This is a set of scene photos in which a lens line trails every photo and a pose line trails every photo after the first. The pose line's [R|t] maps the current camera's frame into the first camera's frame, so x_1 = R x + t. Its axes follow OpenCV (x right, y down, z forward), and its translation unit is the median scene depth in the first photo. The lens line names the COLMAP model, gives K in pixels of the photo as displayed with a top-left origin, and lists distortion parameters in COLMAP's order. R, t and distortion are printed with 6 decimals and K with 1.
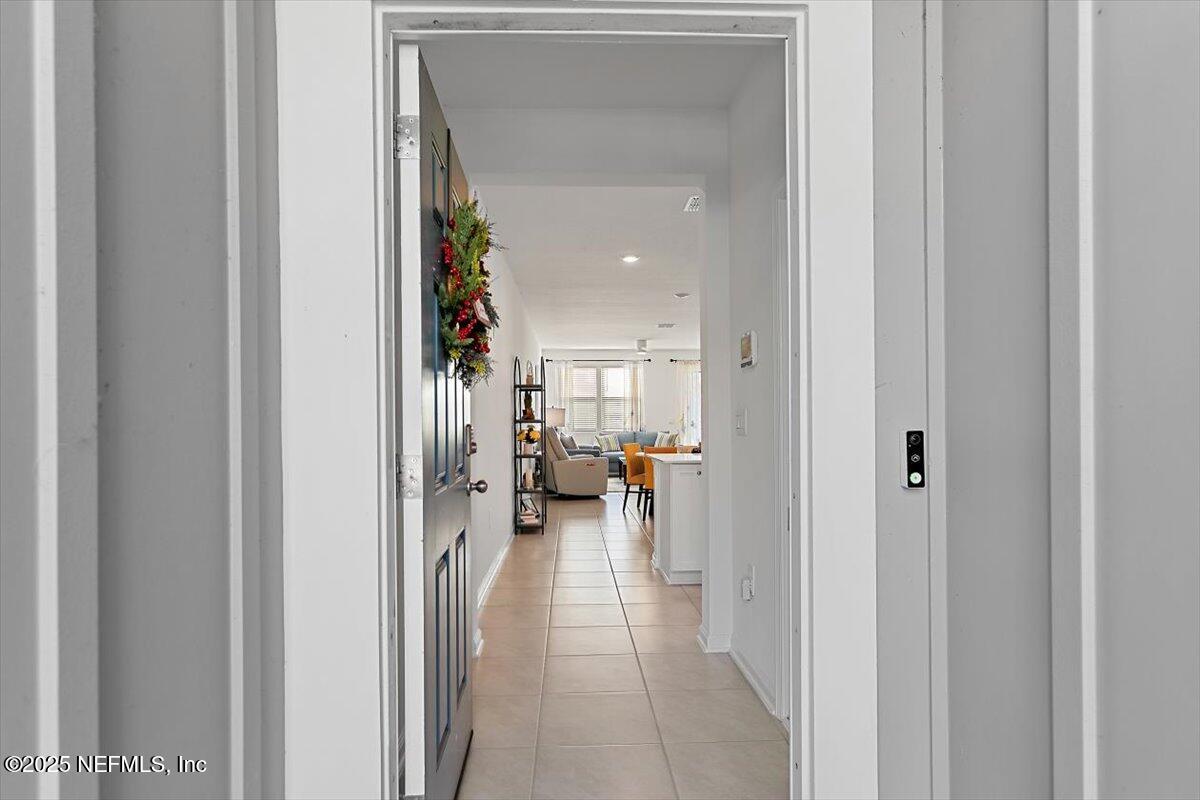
lens RADIAL K [[543.2, 0, 598.9], [0, 543.2, 409.4], [0, 0, 1]] dist [-0.000557, 0.000271]
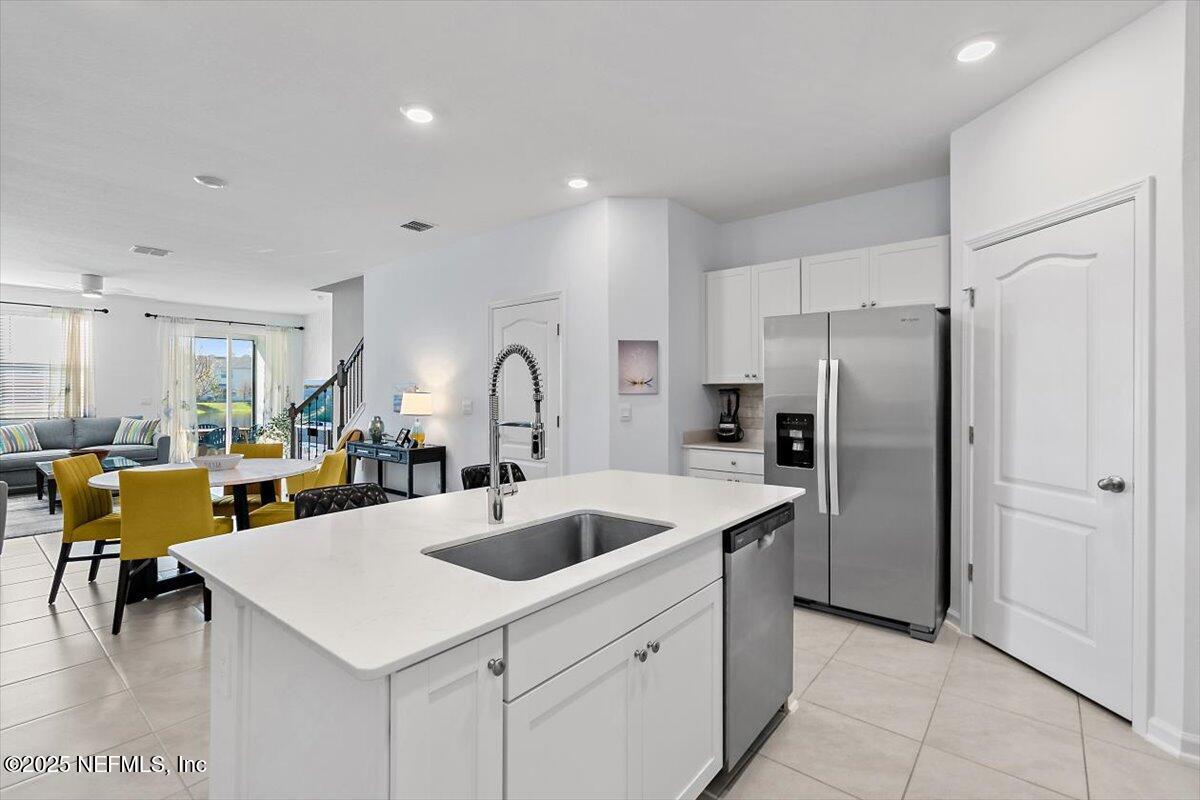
lens RADIAL K [[543.2, 0, 603.1], [0, 543.2, 388.8], [0, 0, 1]] dist [-0.000557, 0.000271]
pose [[0.665560, 0.014242, 0.746209, 0.003262], [-0.016467, 0.999855, -0.004396, -0.001417], [-0.746163, -0.009361, 0.665698, 0.107241]]
